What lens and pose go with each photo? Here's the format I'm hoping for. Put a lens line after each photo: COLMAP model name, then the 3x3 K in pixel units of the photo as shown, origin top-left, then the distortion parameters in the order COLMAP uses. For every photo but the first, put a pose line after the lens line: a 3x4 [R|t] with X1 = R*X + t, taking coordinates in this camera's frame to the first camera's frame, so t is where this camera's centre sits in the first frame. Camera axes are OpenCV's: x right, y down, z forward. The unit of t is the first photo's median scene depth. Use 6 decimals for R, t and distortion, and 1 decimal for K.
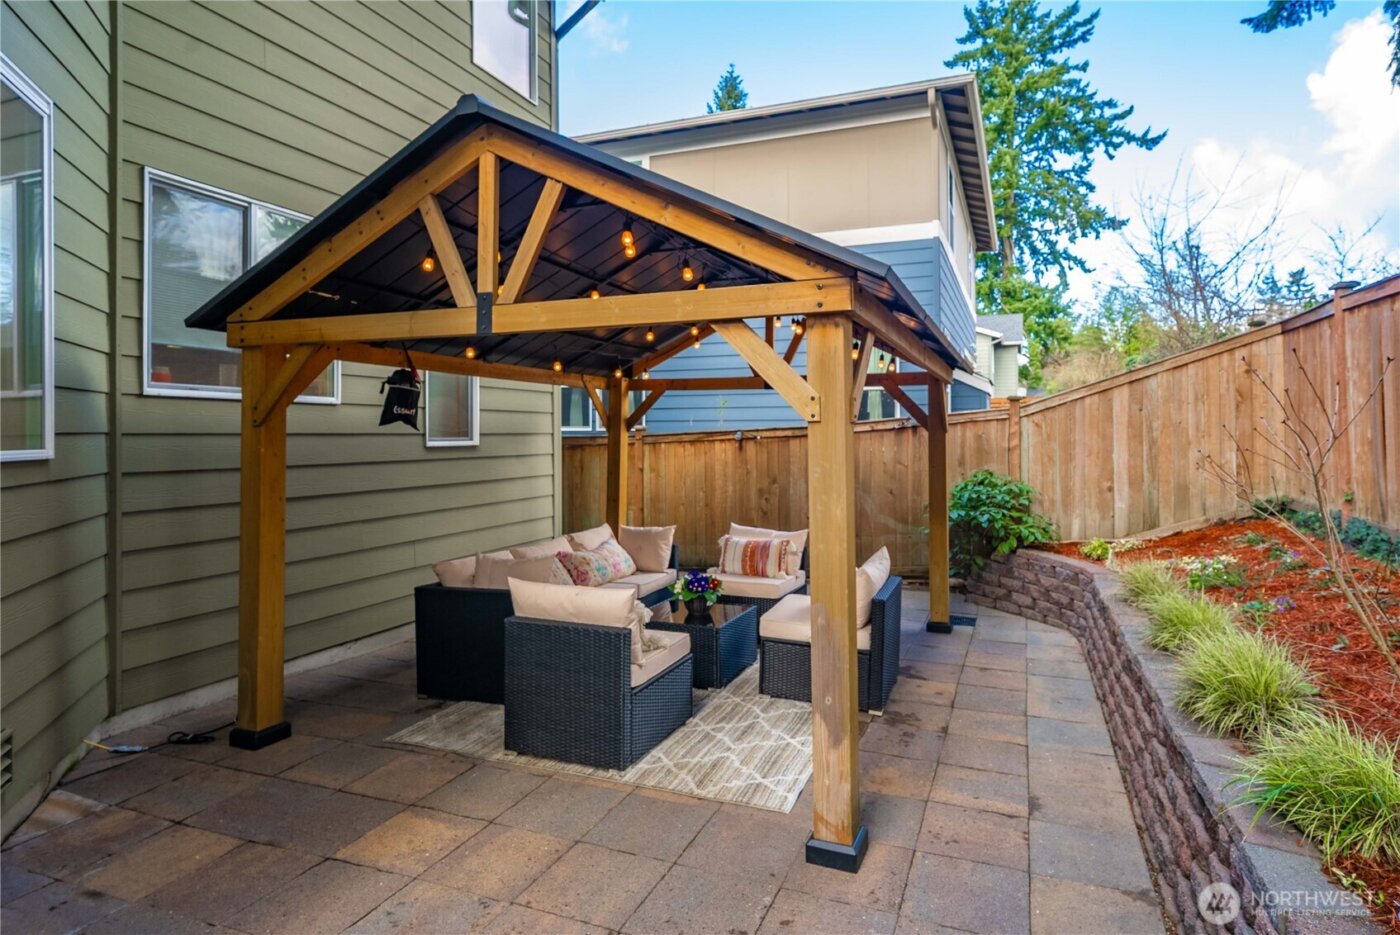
lens RADIAL K [[736.0, 0, 700.0], [0, 736.0, 467.5], [0, 0, 1]] dist [0.002266, 0.000576]
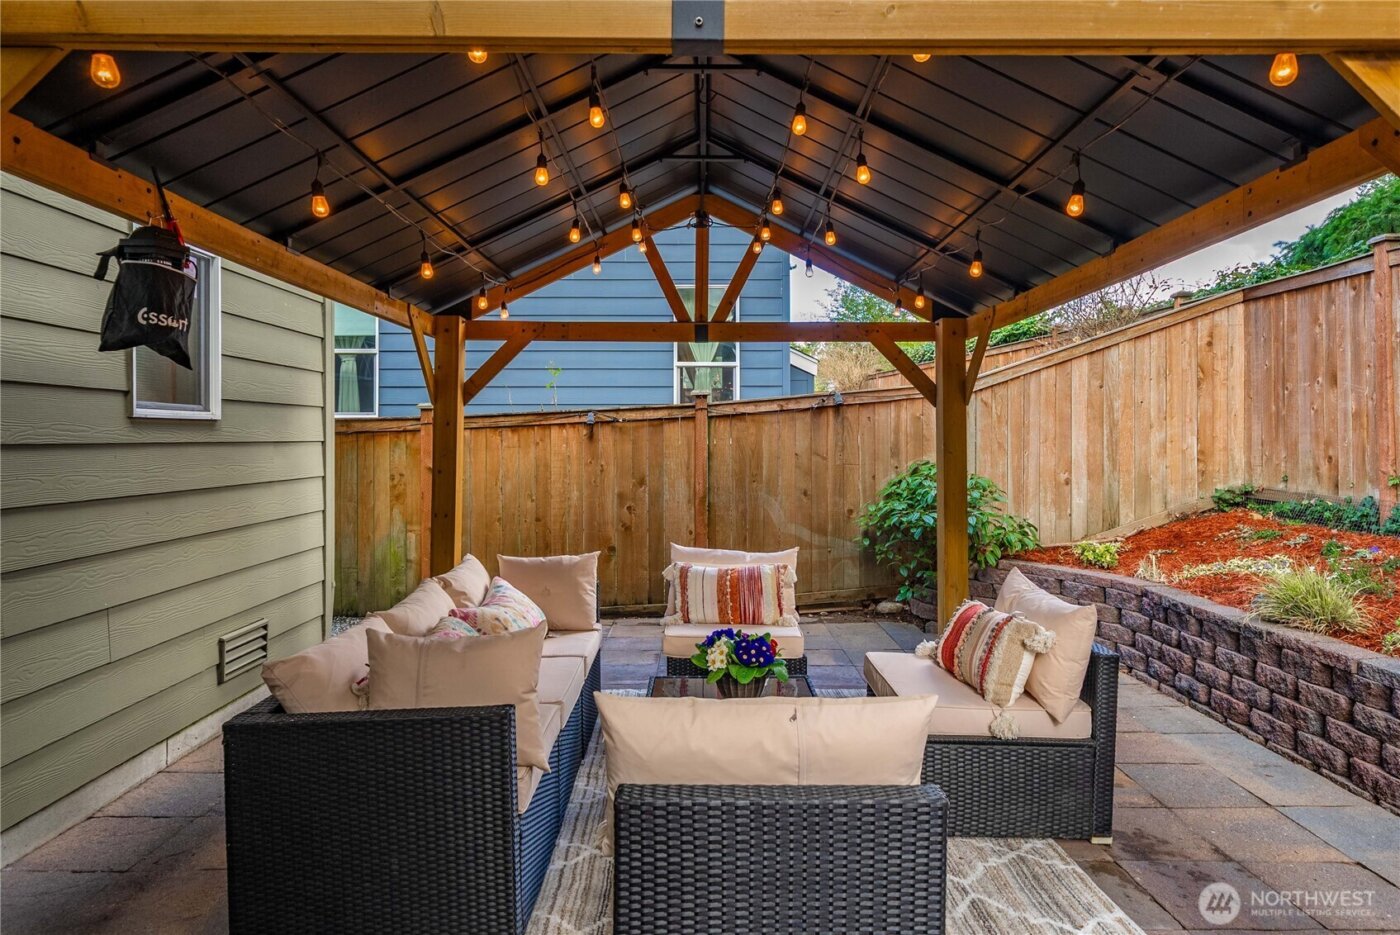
lens RADIAL K [[860.0, 0, 700.0], [0, 860.0, 467.5], [0, 0, 1]] dist [0.006931, 0.000295]
pose [[0.929065, -0.012744, 0.369698, -0.191275], [0.015952, 0.999857, -0.005620, 0.012334], [-0.369573, 0.011119, 0.929135, 0.259654]]
